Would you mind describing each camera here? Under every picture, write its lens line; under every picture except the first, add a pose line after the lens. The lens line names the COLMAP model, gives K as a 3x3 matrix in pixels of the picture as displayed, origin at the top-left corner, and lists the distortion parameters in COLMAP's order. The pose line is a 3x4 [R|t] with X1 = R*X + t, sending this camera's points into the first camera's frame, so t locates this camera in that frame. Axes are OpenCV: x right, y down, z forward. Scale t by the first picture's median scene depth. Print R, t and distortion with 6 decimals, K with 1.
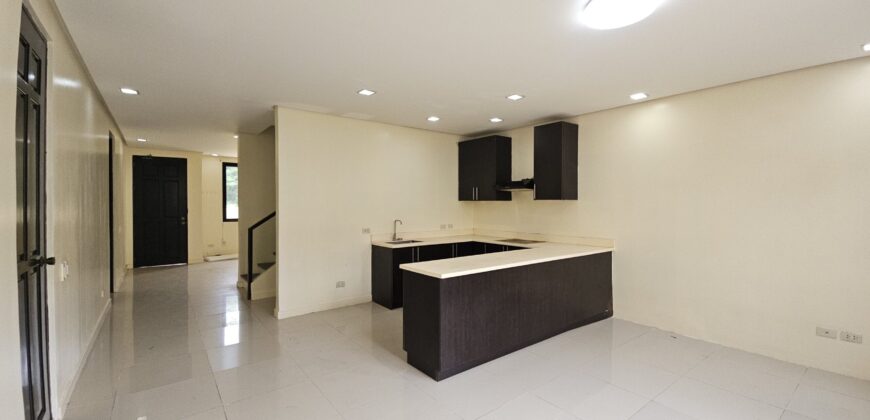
lens RADIAL K [[356.0, 0, 430.9], [0, 356.0, 206.3], [0, 0, 1]] dist [-0.000206, -0.000114]
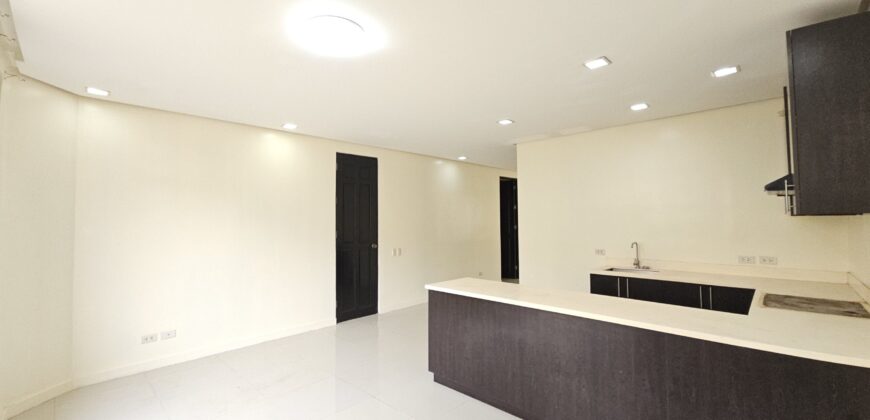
lens RADIAL K [[356.0, 0, 430.9], [0, 356.0, 206.3], [0, 0, 1]] dist [-0.000206, -0.000114]
pose [[0.141937, -0.040719, -0.989038, 0.643032], [0.001812, 0.999163, -0.040876, -0.009513], [0.989874, 0.004010, 0.141891, 0.457433]]
